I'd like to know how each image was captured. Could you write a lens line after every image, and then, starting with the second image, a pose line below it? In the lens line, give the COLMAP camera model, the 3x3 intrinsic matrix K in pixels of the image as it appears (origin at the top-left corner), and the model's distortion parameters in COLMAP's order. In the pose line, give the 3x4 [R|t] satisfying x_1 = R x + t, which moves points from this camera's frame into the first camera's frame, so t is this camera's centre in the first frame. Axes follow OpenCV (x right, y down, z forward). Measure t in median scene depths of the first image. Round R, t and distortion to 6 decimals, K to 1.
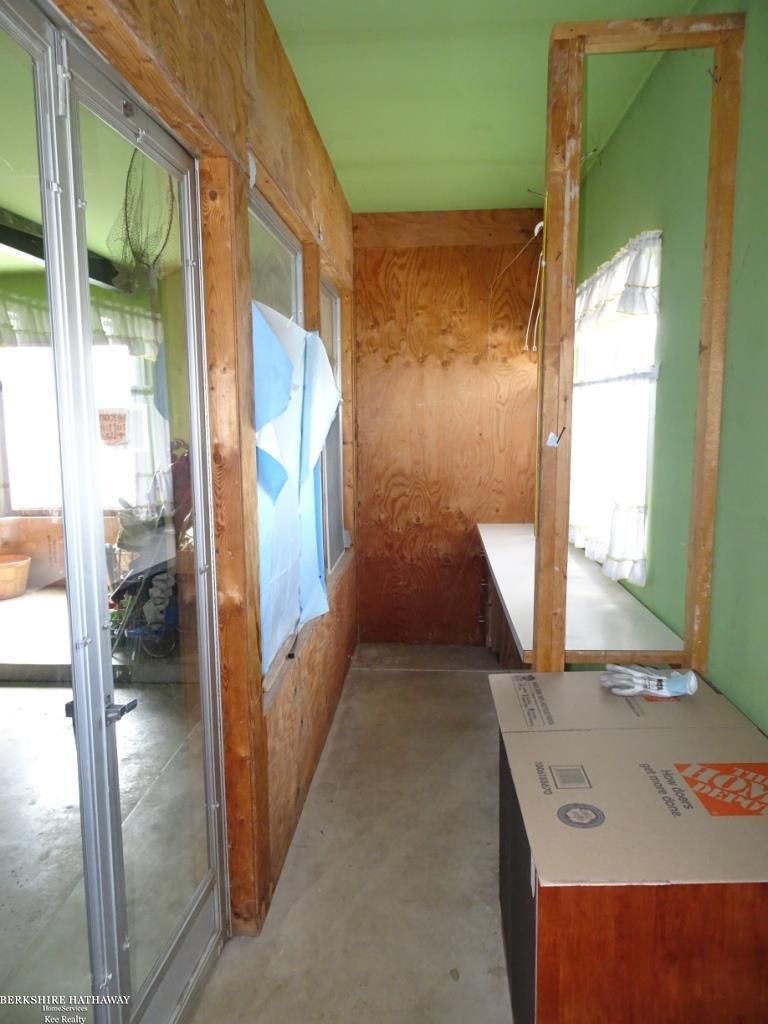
lens RADIAL K [[723.2, 0, 385.4], [0, 723.2, 511.9], [0, 0, 1]] dist [-0.000687, 0.000661]
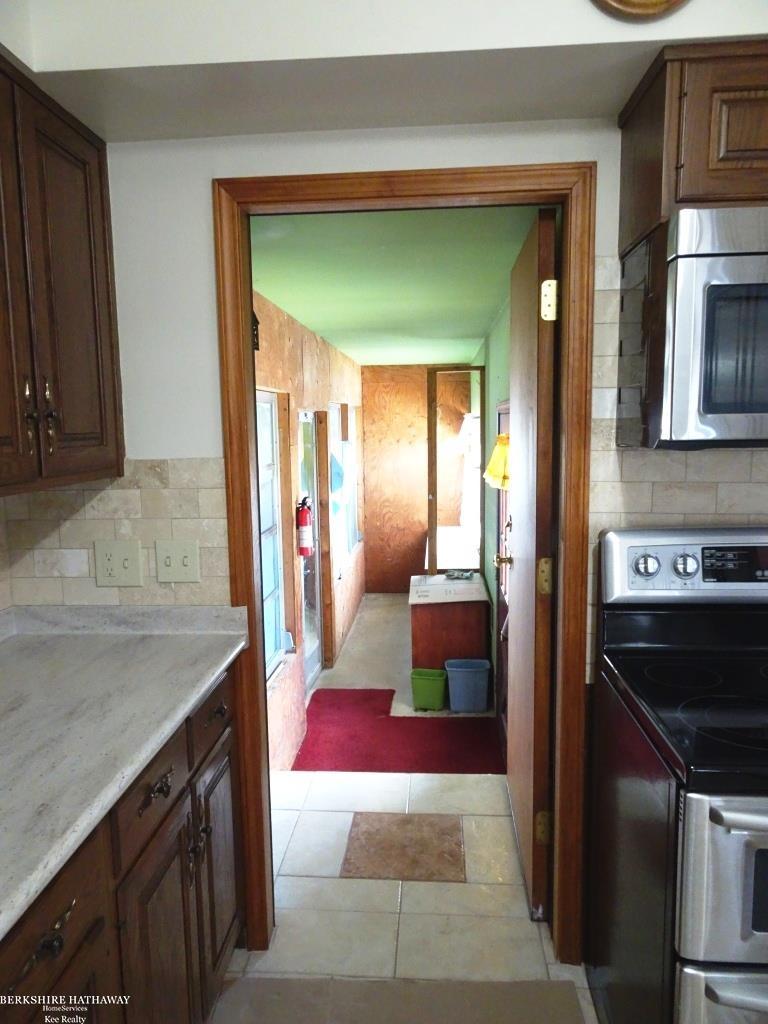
lens RADIAL K [[723.2, 0, 383.9], [0, 723.2, 512.2], [0, 0, 1]] dist [-0.000687, 0.000661]
pose [[0.999927, -0.007914, -0.009133, 0.028857], [0.007784, 0.999869, -0.014172, 0.003822], [0.009244, 0.014100, 0.999858, -0.892487]]
